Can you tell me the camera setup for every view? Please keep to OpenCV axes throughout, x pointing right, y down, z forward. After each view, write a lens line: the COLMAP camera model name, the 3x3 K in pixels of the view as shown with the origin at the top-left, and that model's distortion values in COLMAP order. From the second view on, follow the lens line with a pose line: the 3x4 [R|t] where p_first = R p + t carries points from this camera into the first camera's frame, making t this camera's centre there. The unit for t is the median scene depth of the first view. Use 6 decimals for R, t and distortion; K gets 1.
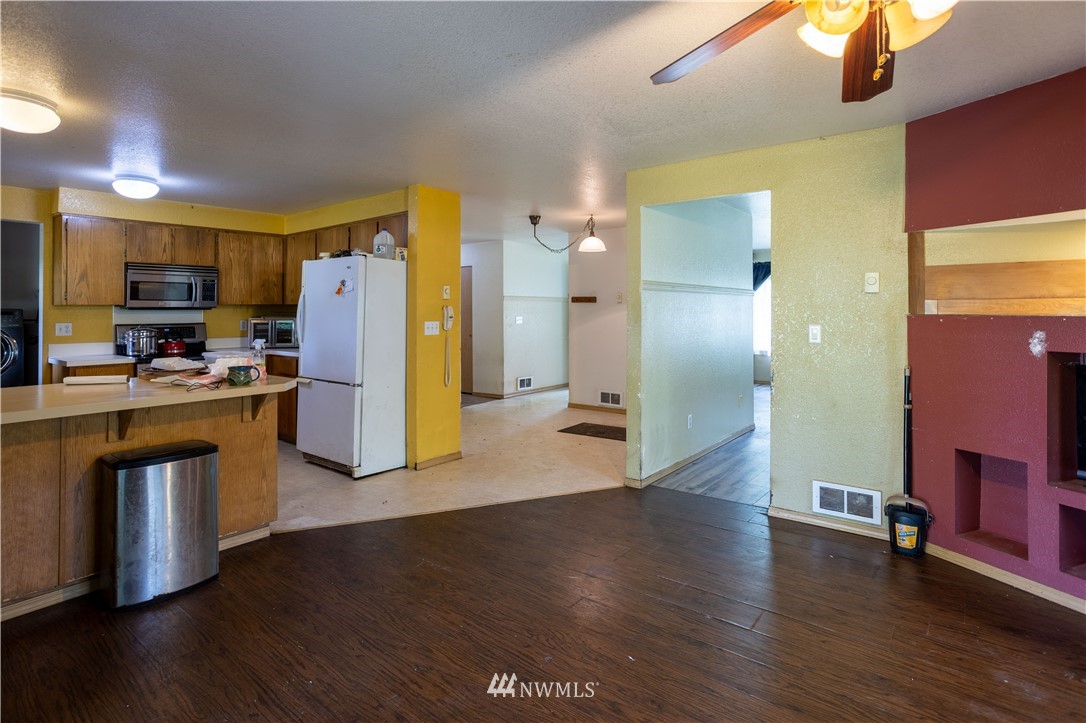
lens RADIAL K [[557.6, 0, 531.8], [0, 557.6, 310.6], [0, 0, 1]] dist [-0.035994, 0.000845]
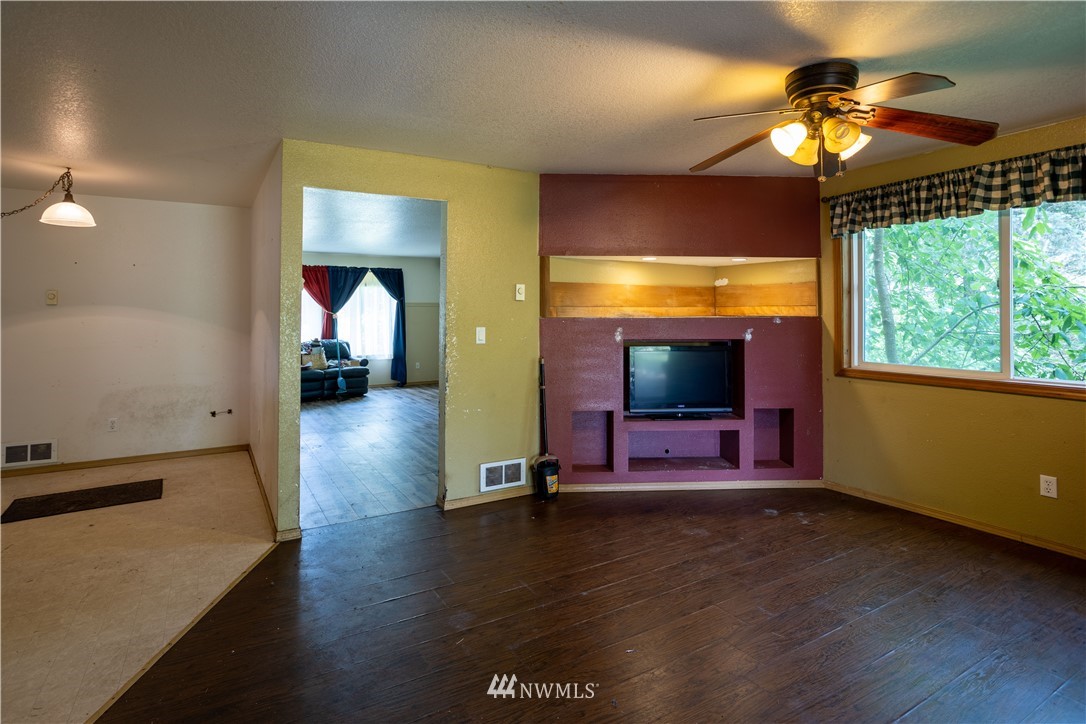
lens RADIAL K [[557.6, 0, 531.8], [0, 557.6, 311.1], [0, 0, 1]] dist [-0.035994, 0.000845]
pose [[0.341748, 0.001835, 0.939790, -0.287059], [0.004716, 0.999982, -0.003668, -0.002059], [-0.939780, 0.005685, 0.341733, 0.273634]]
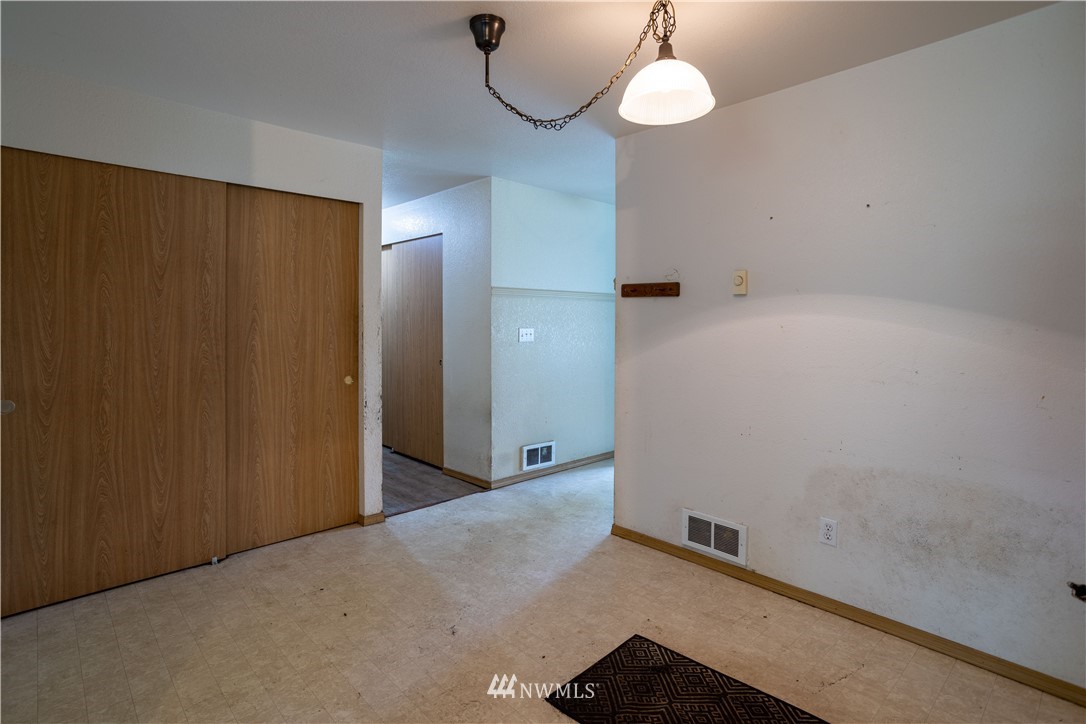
lens RADIAL K [[566.8, 0, 541.7], [0, 566.8, 318.8], [0, 0, 1]] dist [-0.077694, 0.055785]
pose [[0.992743, 0.004711, -0.120161, 0.076690], [-0.004711, 0.999989, 0.000280, 0.002912], [0.120161, 0.000288, 0.992754, 0.677559]]
